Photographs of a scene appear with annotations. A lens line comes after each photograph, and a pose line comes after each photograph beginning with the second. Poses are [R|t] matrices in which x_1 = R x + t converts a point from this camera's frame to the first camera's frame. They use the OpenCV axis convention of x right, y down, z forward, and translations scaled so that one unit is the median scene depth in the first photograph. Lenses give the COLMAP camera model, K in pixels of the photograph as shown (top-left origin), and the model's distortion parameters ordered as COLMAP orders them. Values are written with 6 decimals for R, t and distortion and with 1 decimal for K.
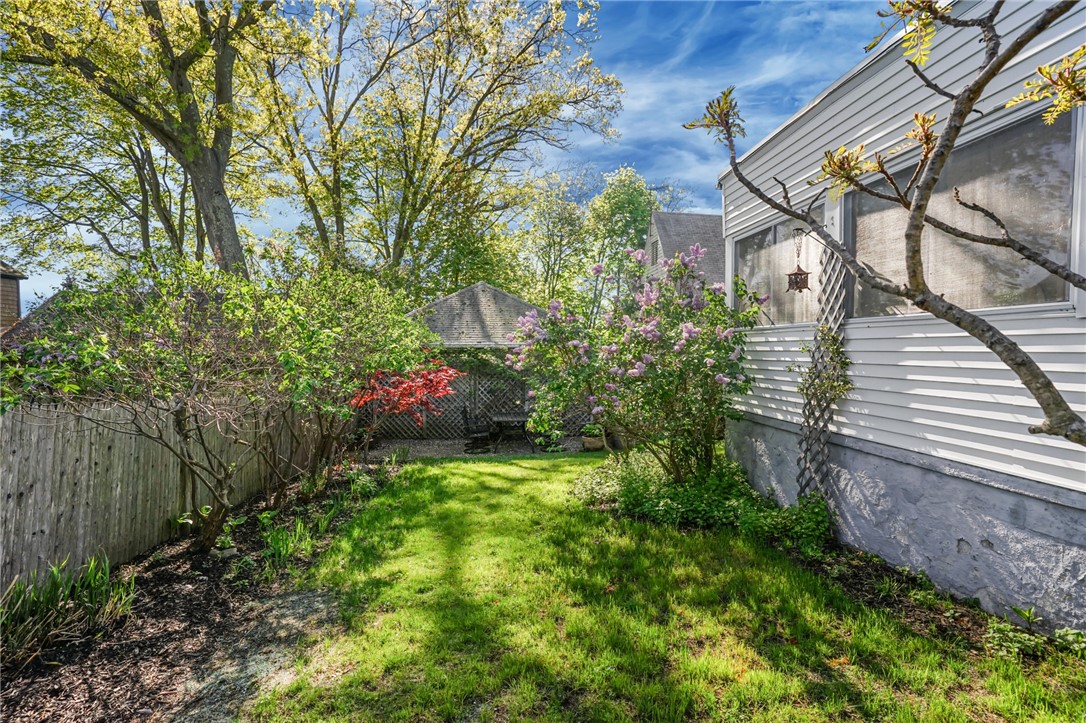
lens RADIAL K [[531.8, 0, 539.0], [0, 531.8, 356.8], [0, 0, 1]] dist [-0.071891, 0.032170]
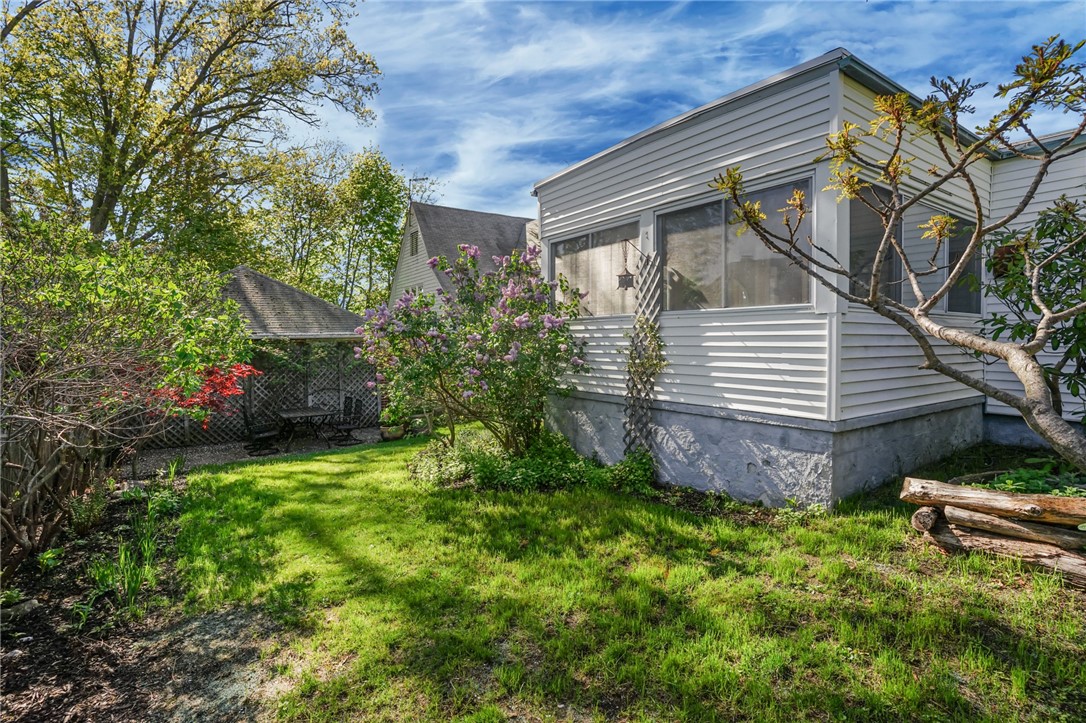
lens RADIAL K [[531.8, 0, 539.0], [0, 531.8, 356.8], [0, 0, 1]] dist [-0.071891, 0.032170]
pose [[0.883150, -0.028642, 0.468216, -0.304431], [0.019734, 0.999519, 0.023922, 0.002266], [-0.468676, -0.011887, 0.883290, -0.032231]]
